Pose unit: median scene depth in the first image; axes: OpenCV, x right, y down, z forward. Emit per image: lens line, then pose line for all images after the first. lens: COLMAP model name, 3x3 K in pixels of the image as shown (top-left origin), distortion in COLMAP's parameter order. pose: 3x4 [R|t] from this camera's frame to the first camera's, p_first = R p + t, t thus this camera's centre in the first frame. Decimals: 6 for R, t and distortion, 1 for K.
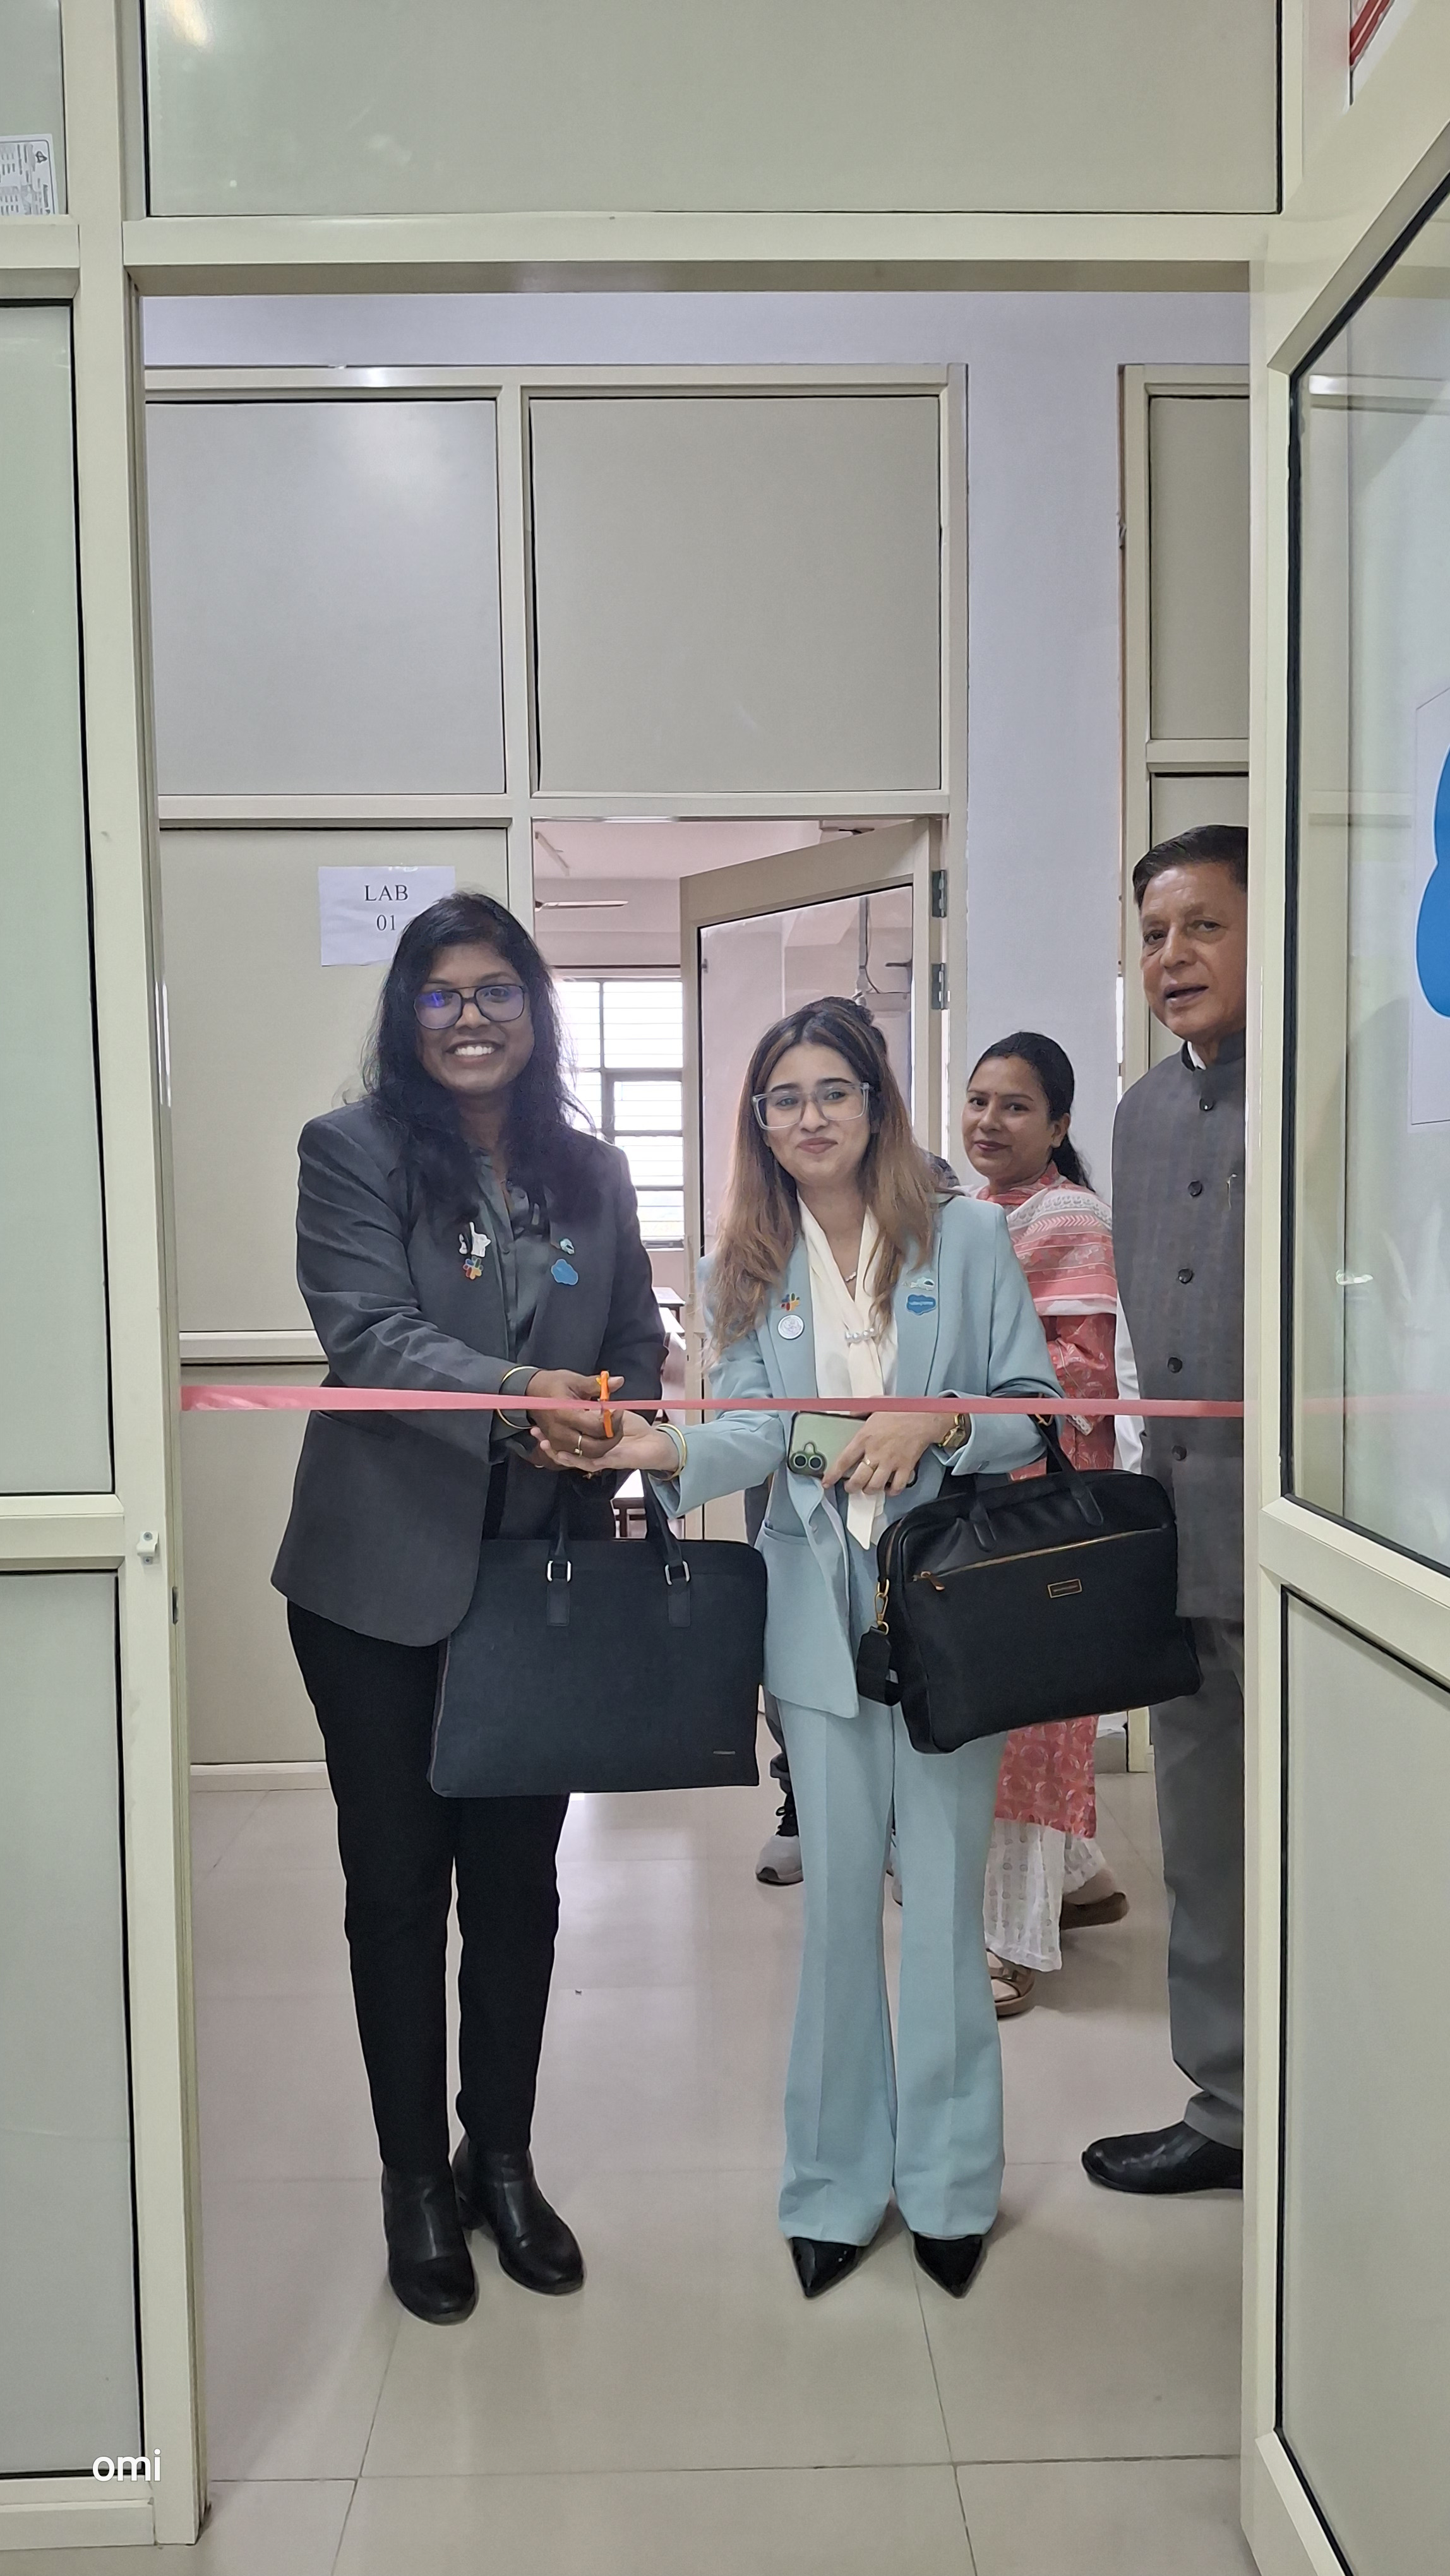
lens RADIAL K [[1882.2, 0, 725.0], [0, 1882.2, 1288.0], [0, 0, 1]] dist [0.149269, -0.339894]
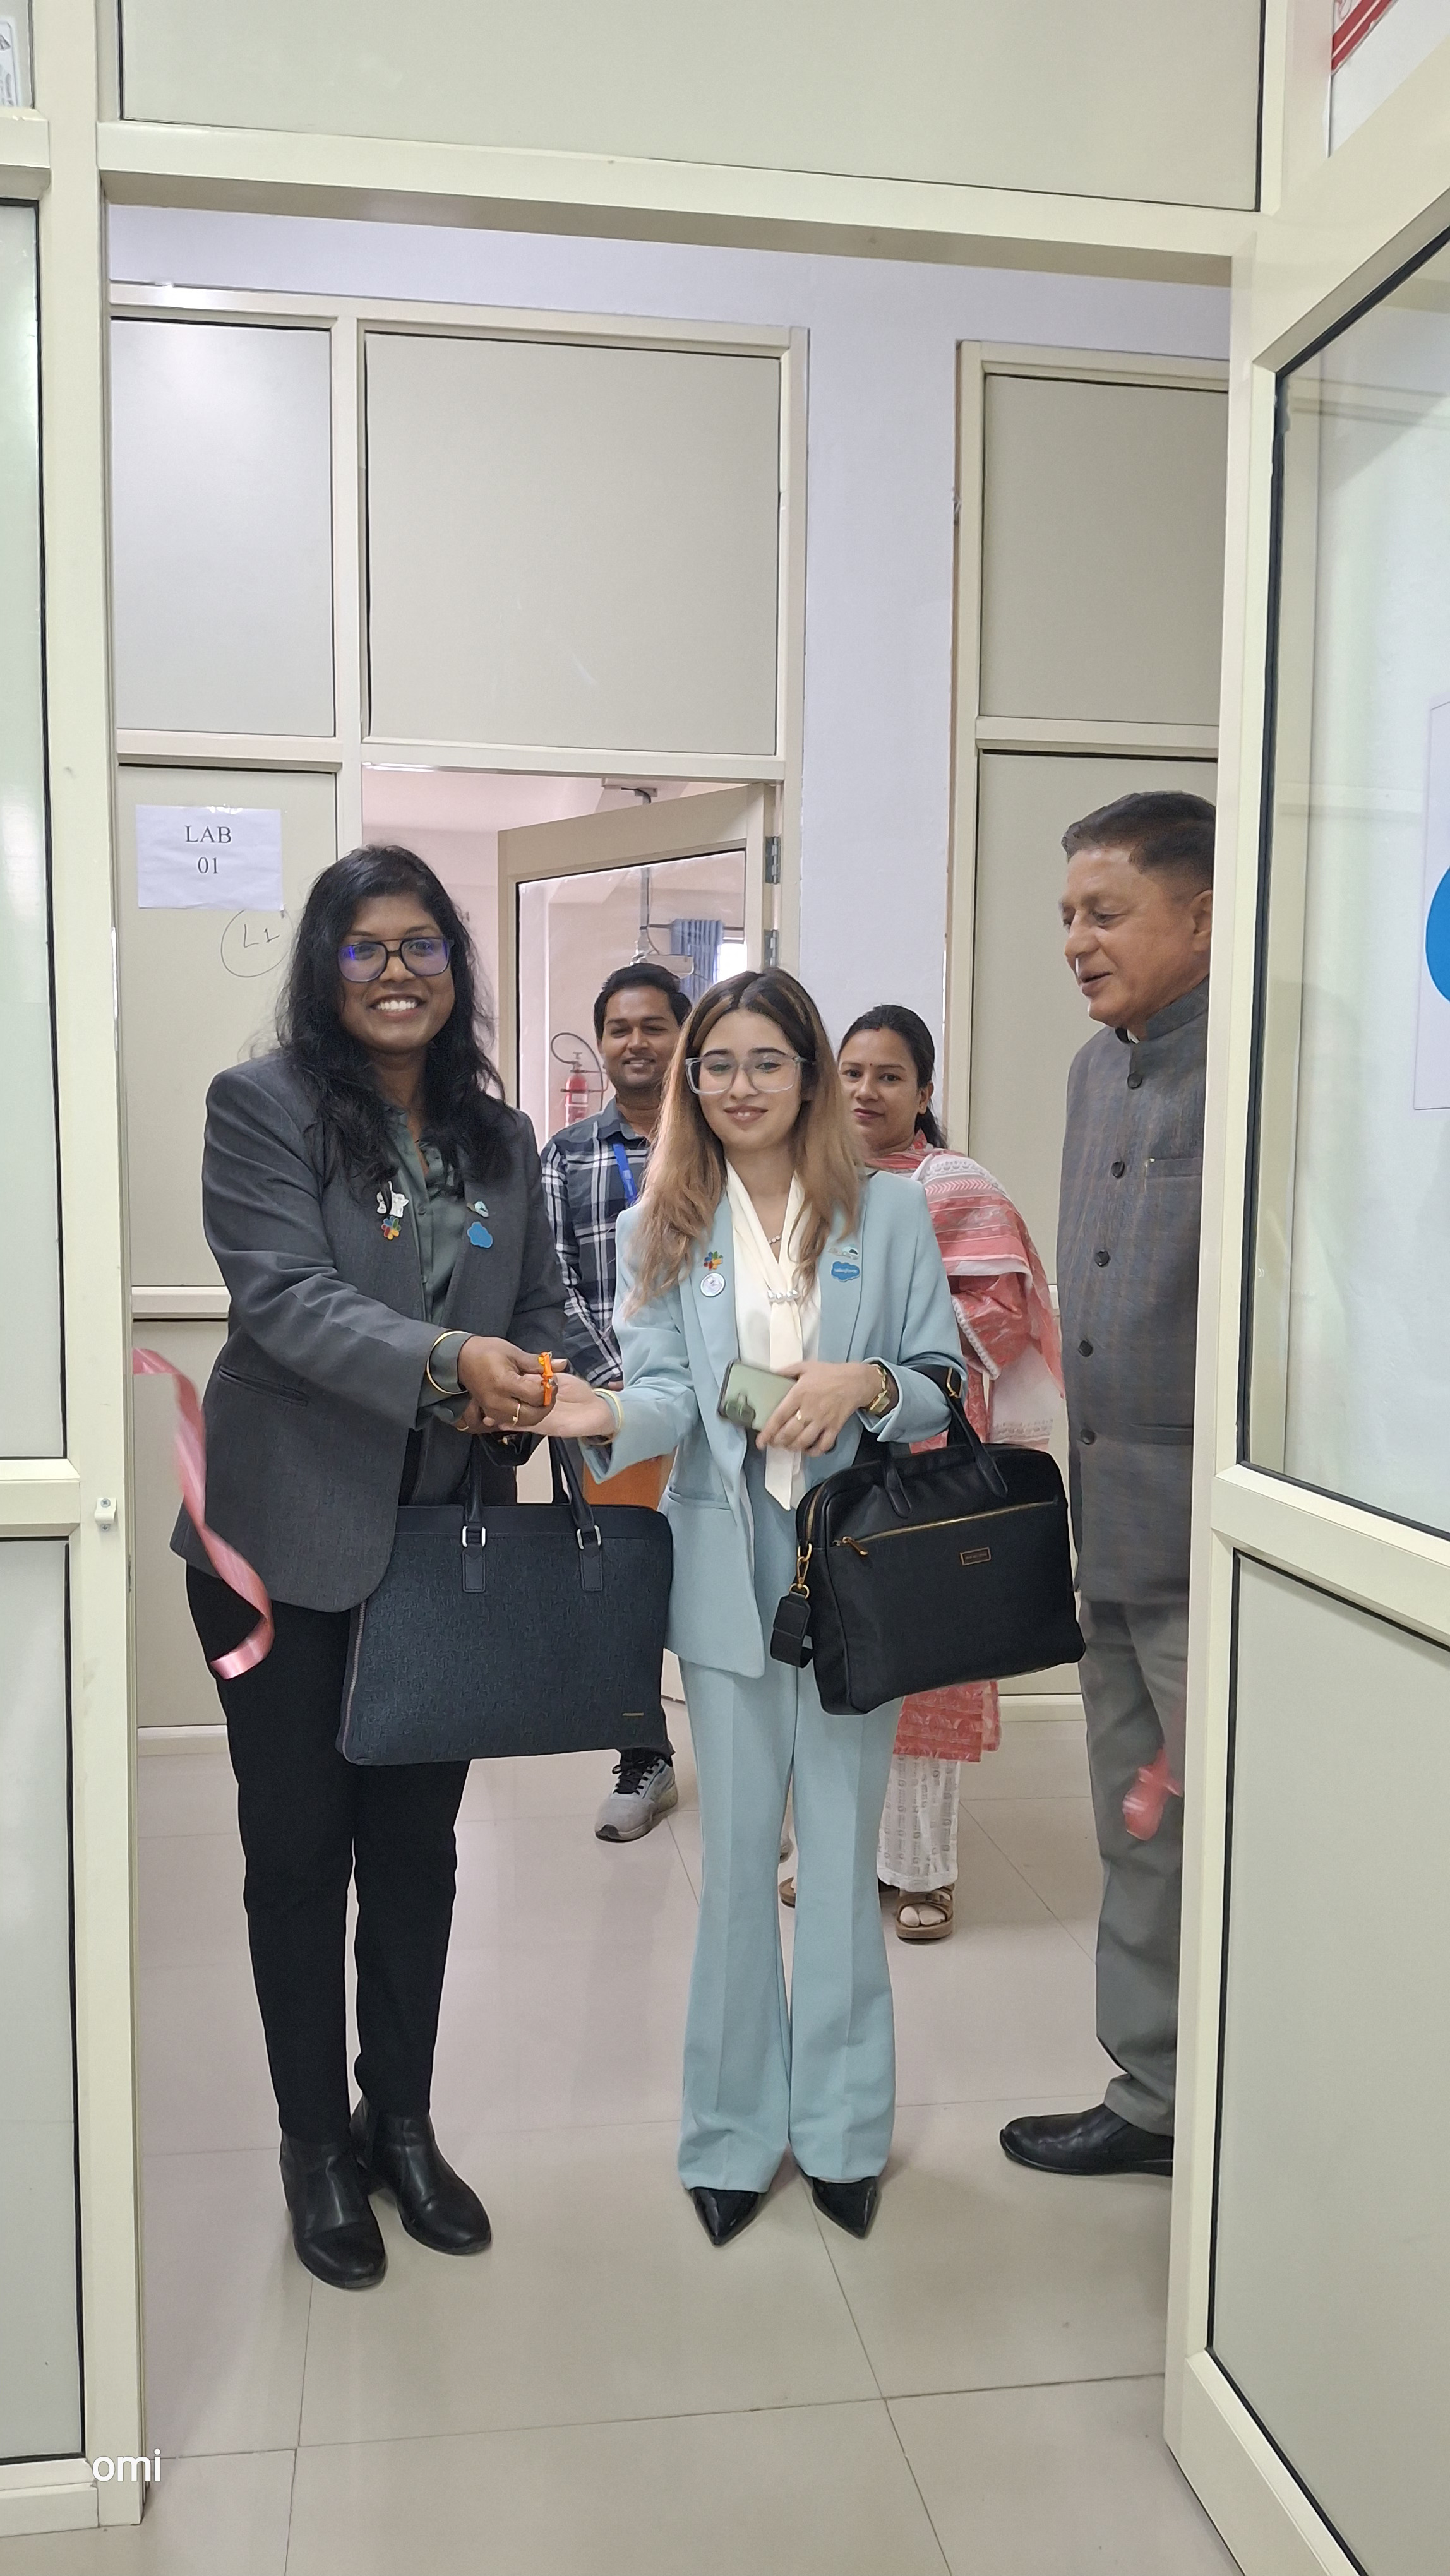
lens RADIAL K [[1890.9, 0, 655.9], [0, 1890.9, 1304.5], [0, 0, 1]] dist [0.106490, -0.260023]
pose [[0.992079, 0.011453, 0.125091, -0.119740], [-0.015113, 0.999484, 0.028350, -0.001223], [-0.124701, -0.030015, 0.991740, 0.008944]]
